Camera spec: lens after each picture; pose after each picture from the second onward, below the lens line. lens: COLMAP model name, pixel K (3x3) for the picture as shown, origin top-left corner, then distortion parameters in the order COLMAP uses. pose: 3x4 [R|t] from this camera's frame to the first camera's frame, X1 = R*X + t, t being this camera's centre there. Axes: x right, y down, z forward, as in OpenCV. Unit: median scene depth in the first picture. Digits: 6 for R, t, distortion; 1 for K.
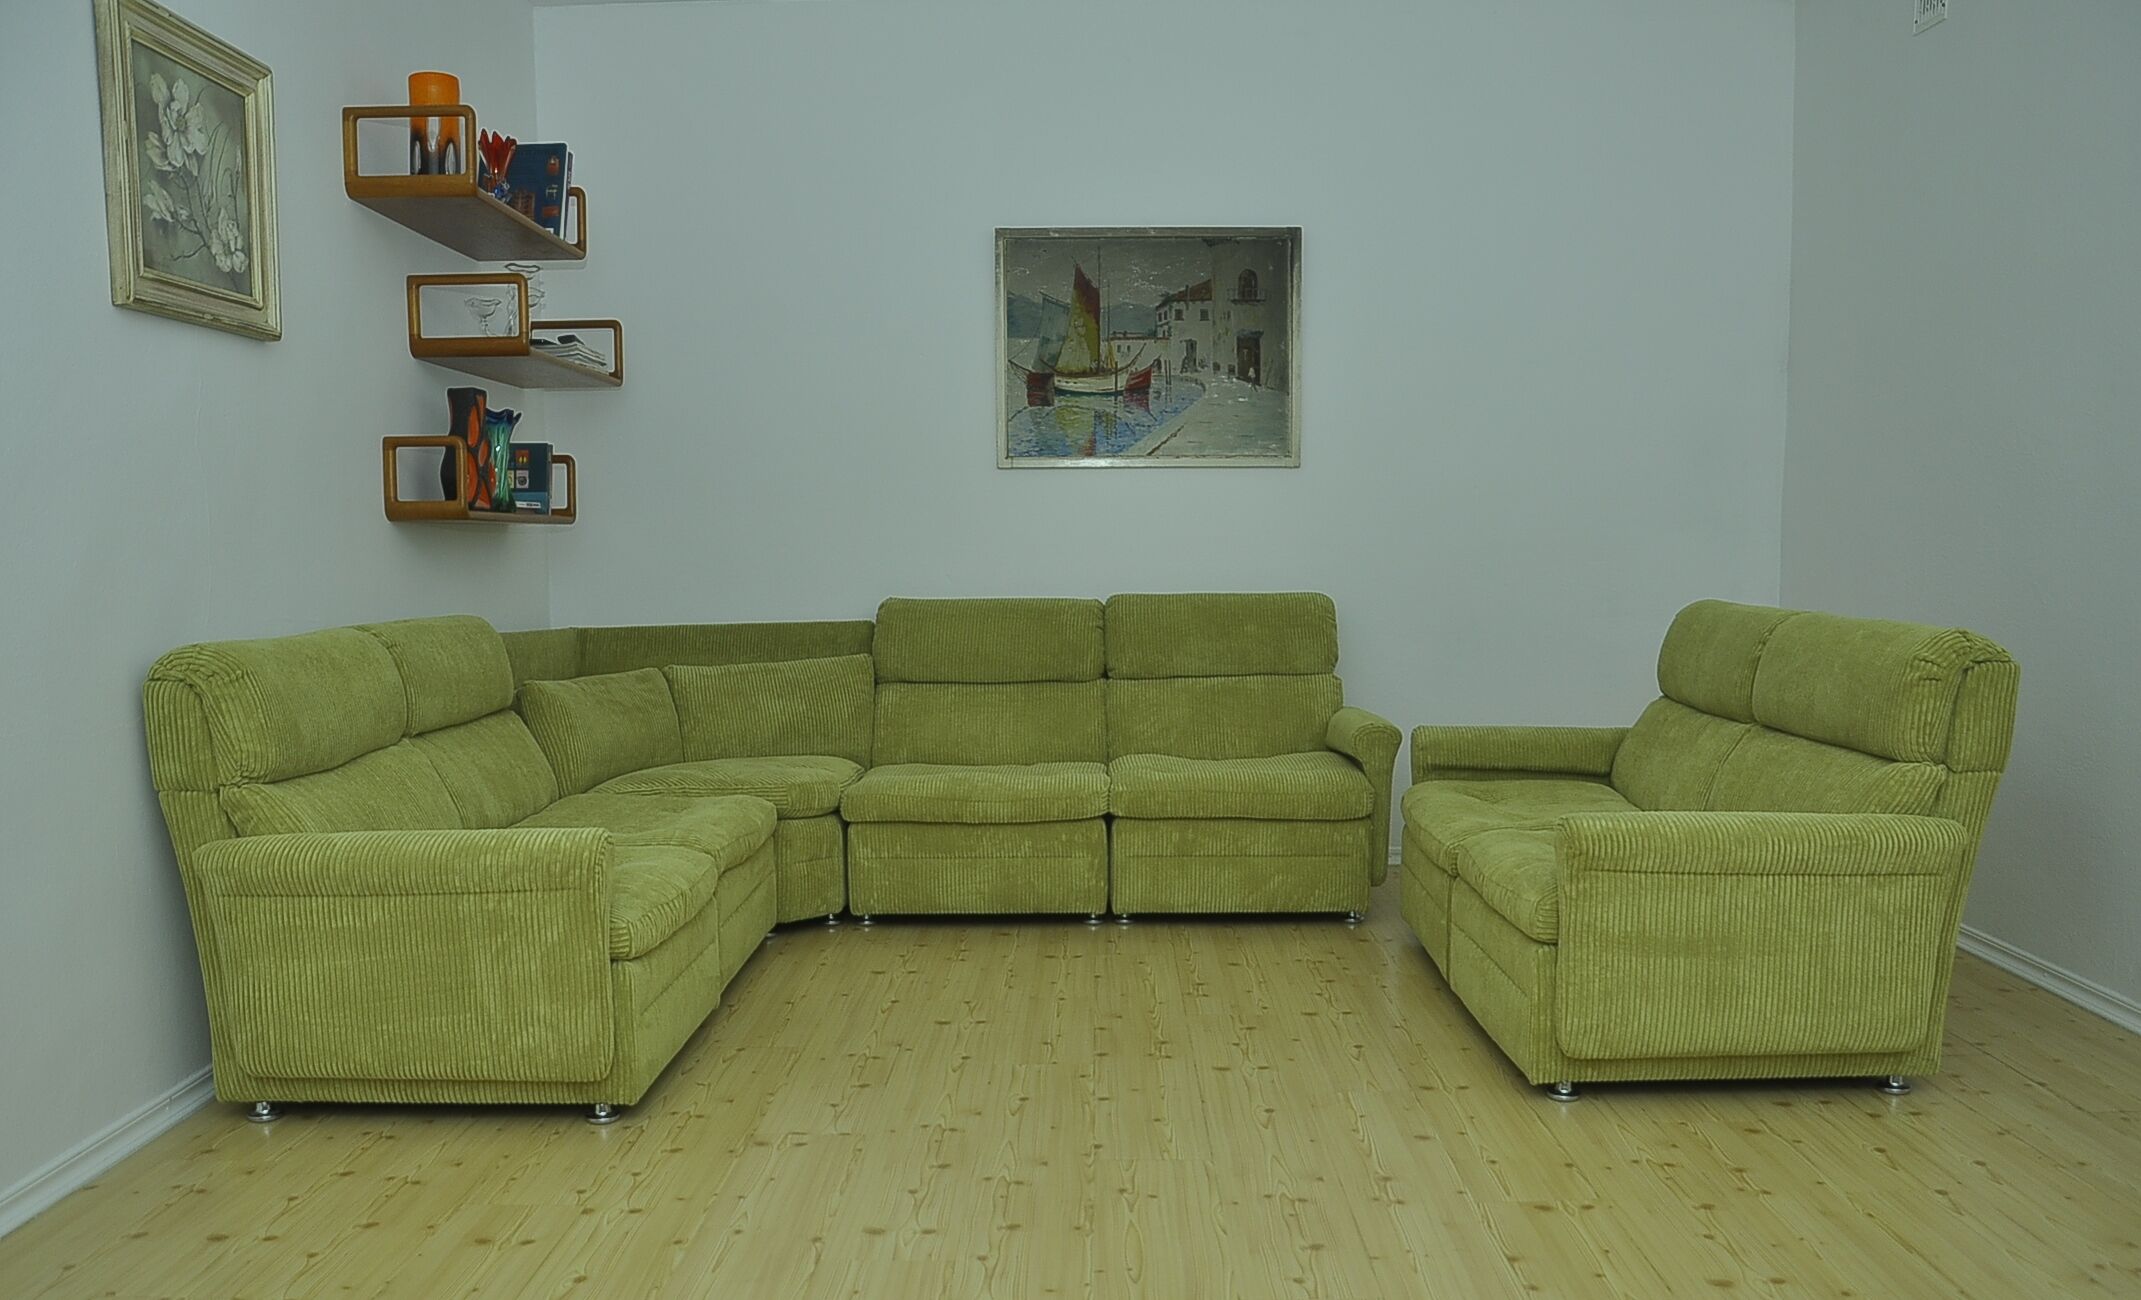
lens RADIAL K [[1681.5, 0, 1058.3], [0, 1681.5, 759.2], [0, 0, 1]] dist [-0.158319, 0.120241]
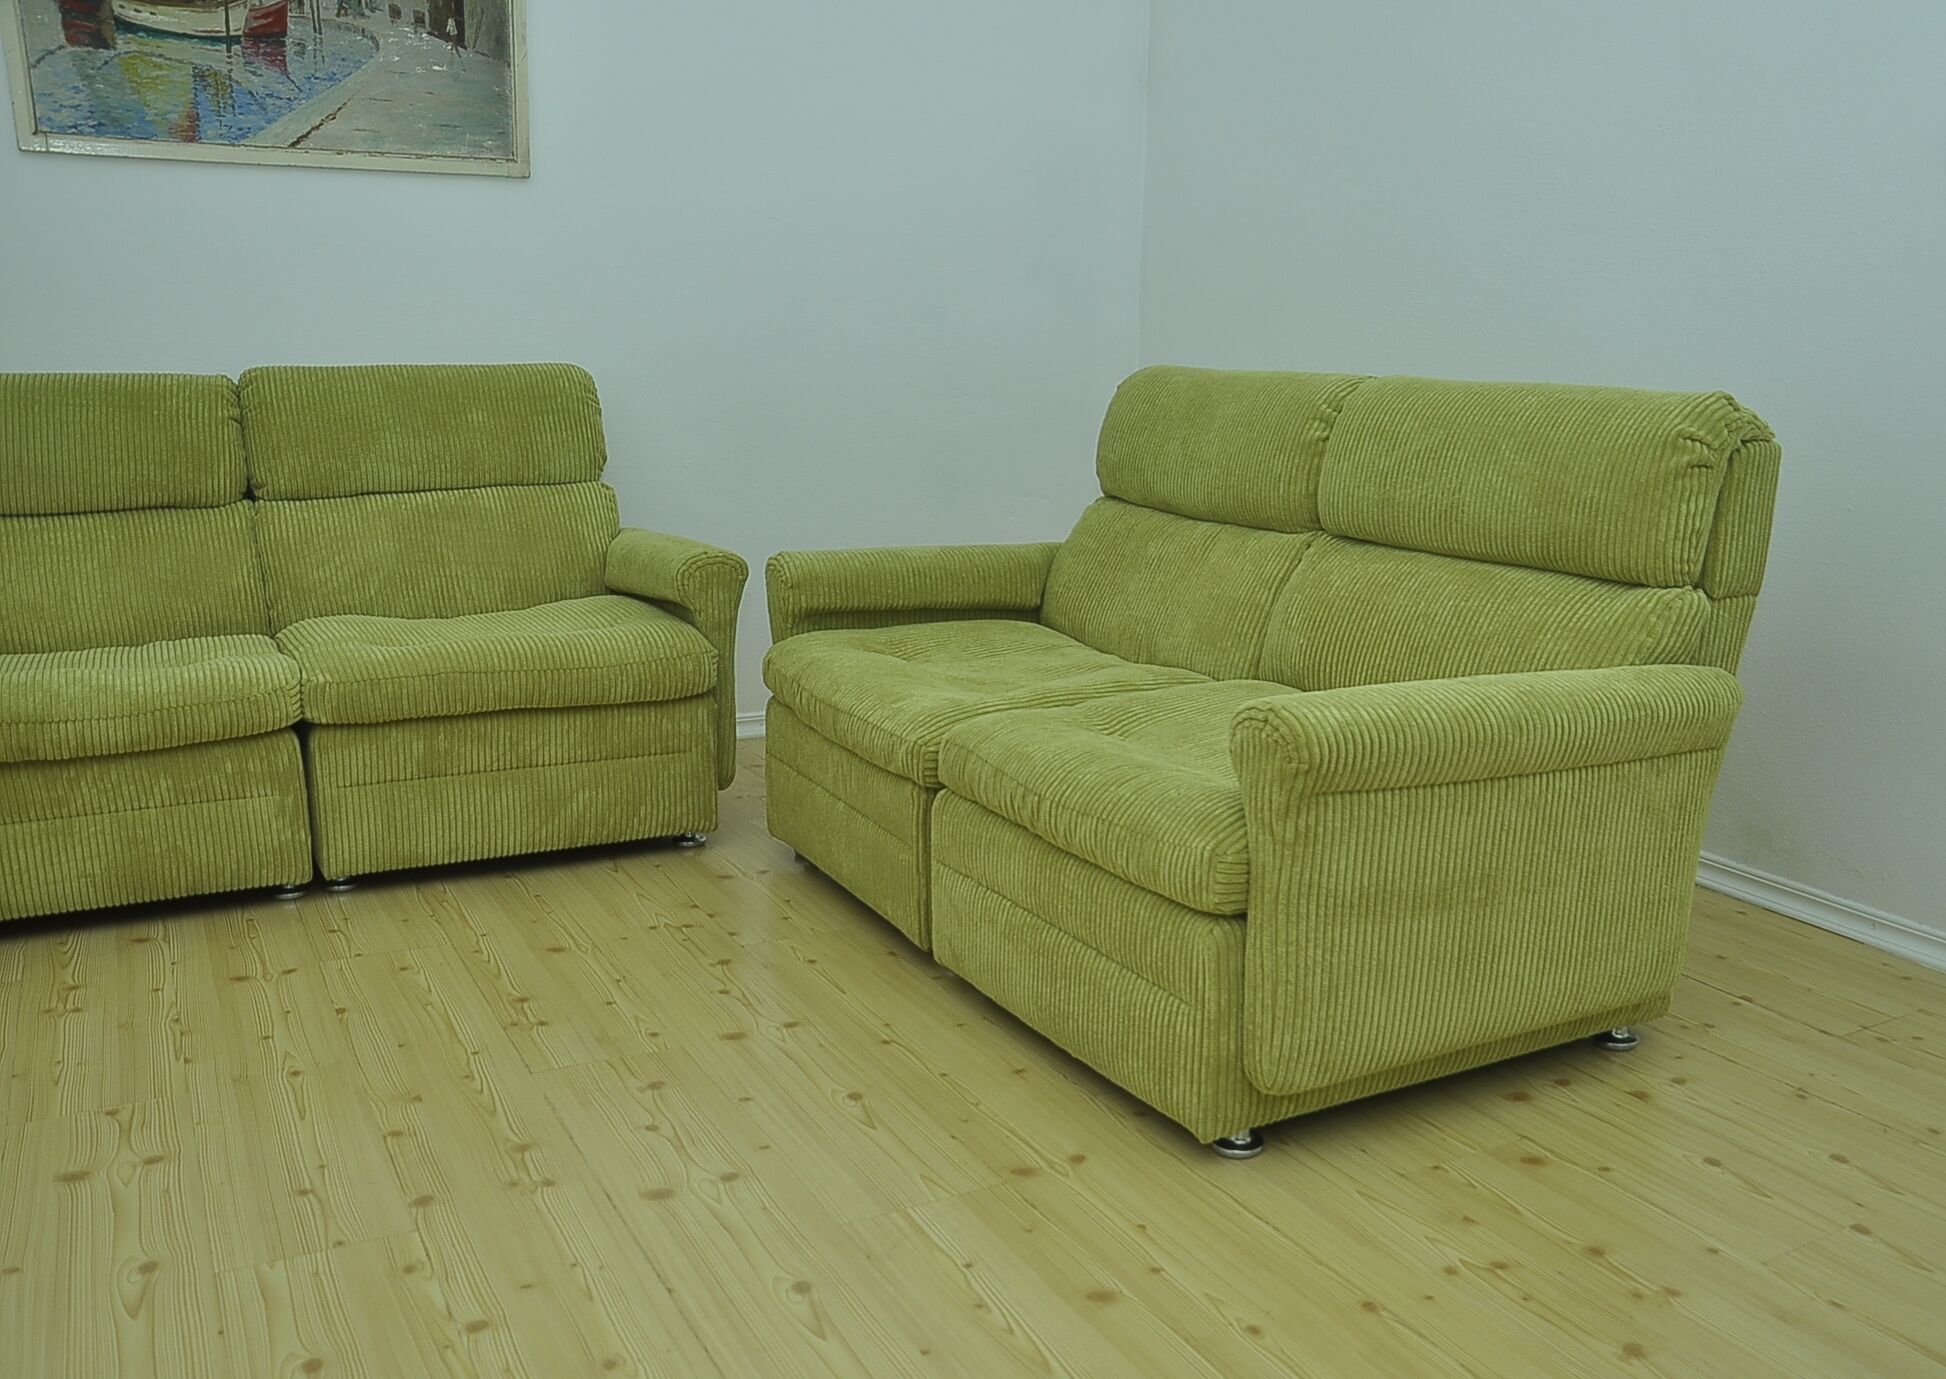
lens RADIAL K [[1692.6, 0, 1071.5], [0, 1692.6, 775.5], [0, 0, 1]] dist [-0.170940, 0.148328]
pose [[0.852432, -0.104310, 0.512328, -0.035225], [0.042024, 0.990395, 0.131724, -0.013126], [-0.521147, -0.090755, 0.848628, 0.309299]]
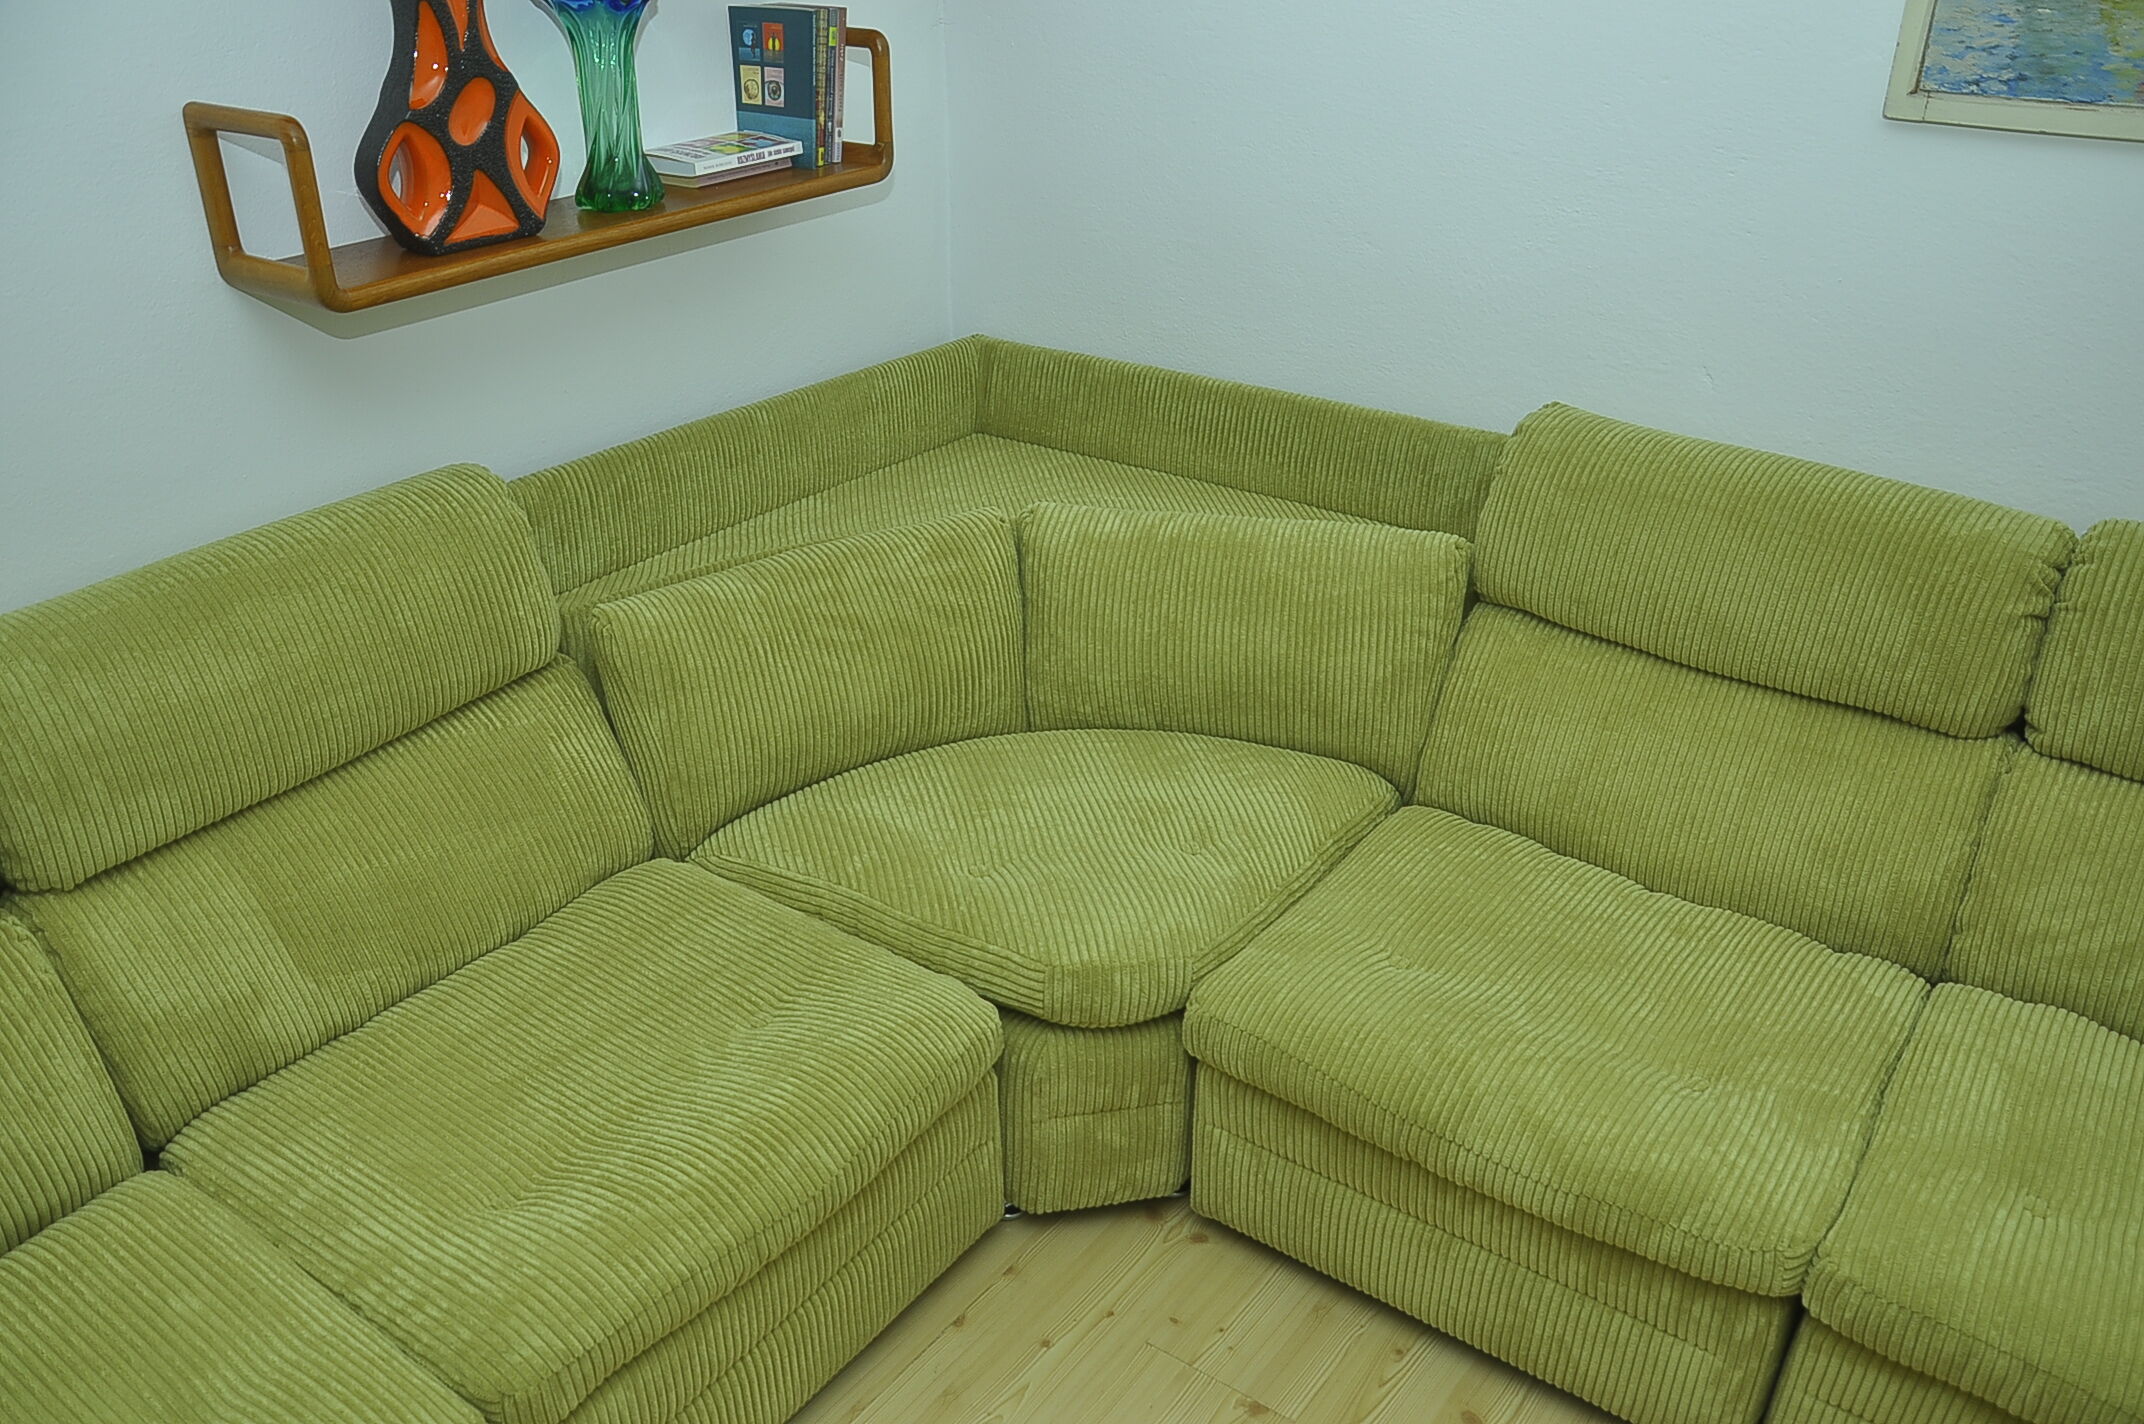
lens RADIAL K [[1680.2, 0, 1067.6], [0, 1680.2, 774.3], [0, 0, 1]] dist [-0.161320, 0.129619]
pose [[0.820355, 0.288689, -0.493636, 0.035656], [-0.074808, 0.909977, 0.407854, -0.180313], [0.566941, -0.297657, 0.768100, 0.598927]]
